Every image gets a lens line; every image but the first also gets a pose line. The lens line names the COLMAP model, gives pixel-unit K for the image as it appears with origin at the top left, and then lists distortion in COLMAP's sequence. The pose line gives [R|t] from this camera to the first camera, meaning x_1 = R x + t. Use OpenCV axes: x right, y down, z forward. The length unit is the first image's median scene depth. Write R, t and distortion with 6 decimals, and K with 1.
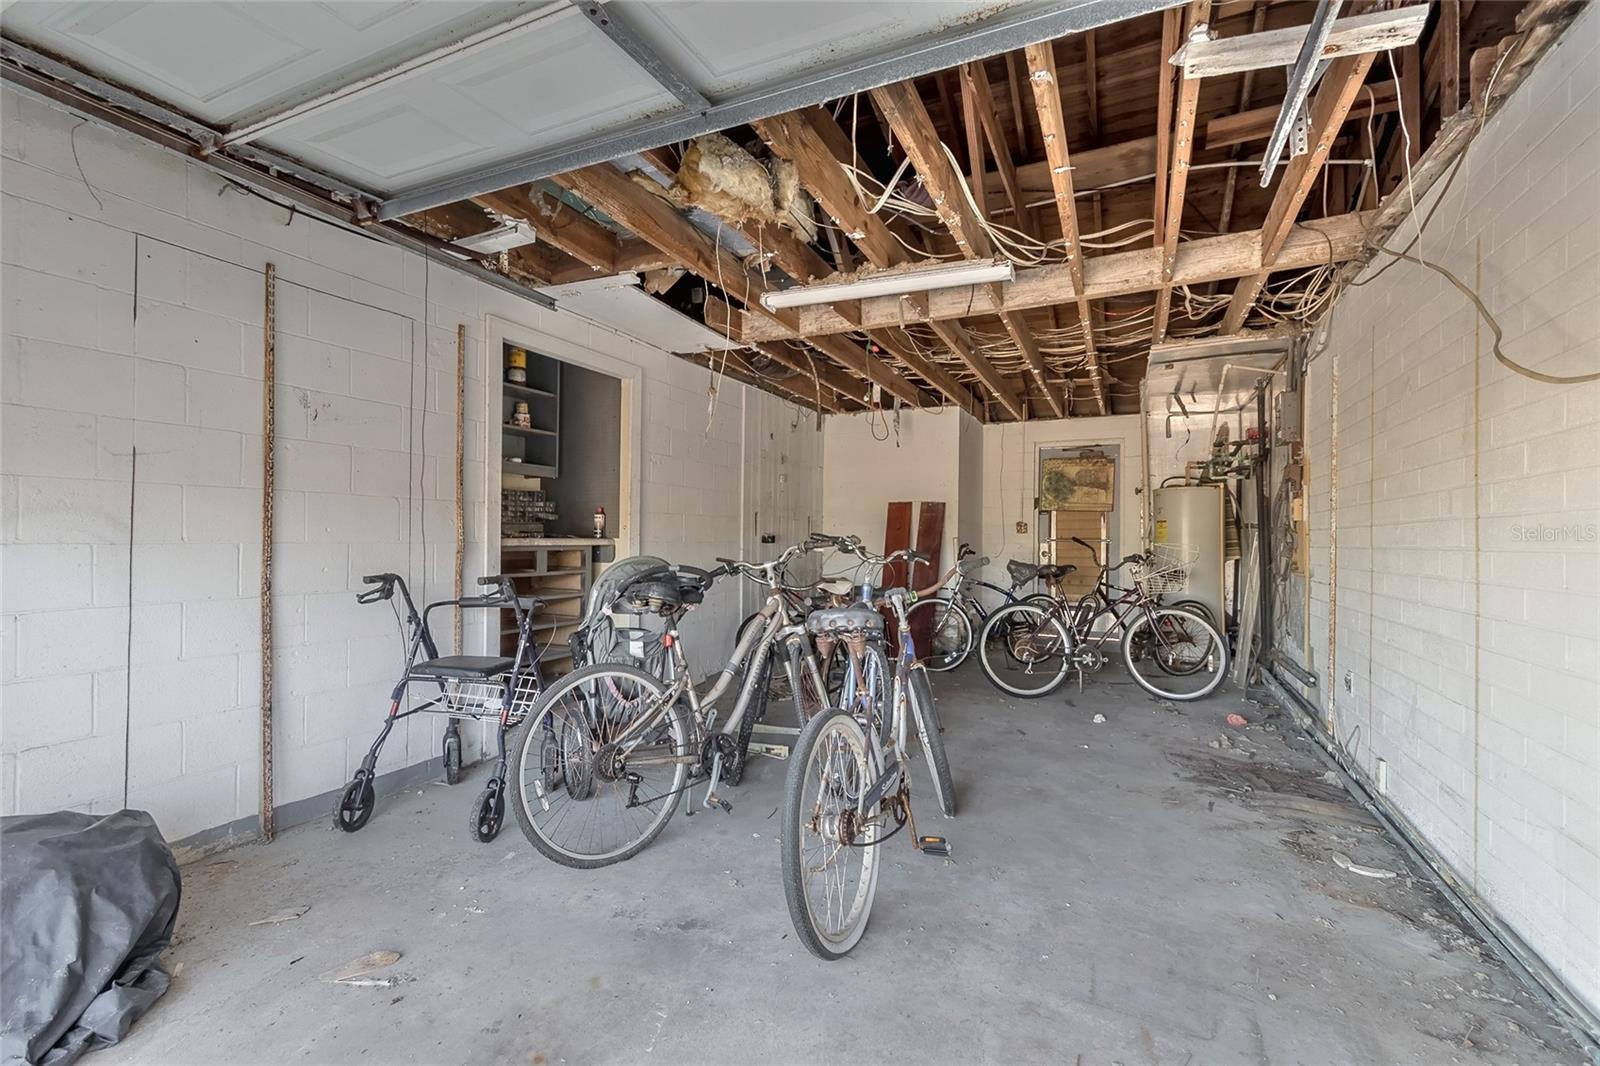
lens RADIAL K [[738.1, 0, 794.3], [0, 738.1, 534.7], [0, 0, 1]] dist [0.001336, 0.002462]
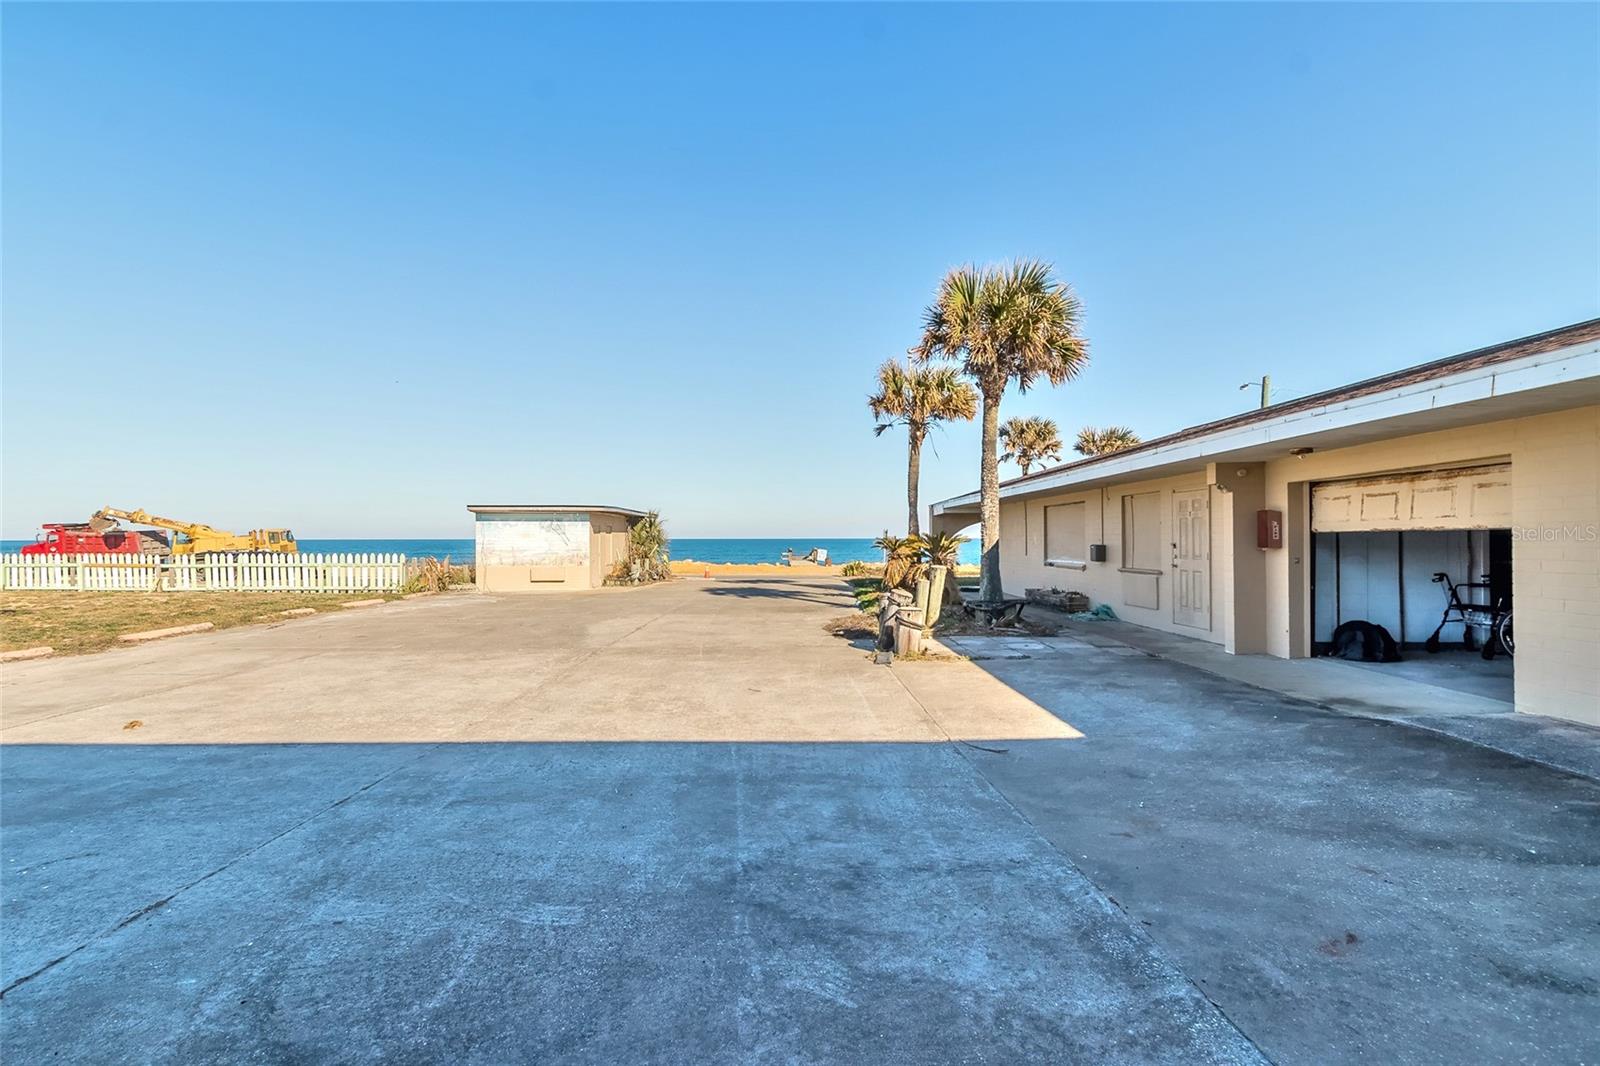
lens RADIAL K [[738.1, 0, 791.2], [0, 738.1, 534.6], [0, 0, 1]] dist [0.001336, 0.002462]
pose [[0.422783, -0.017142, -0.906069, 1.012189], [0.009113, 0.999851, -0.014664, -0.079287], [0.906185, -0.002057, 0.422876, -2.543720]]
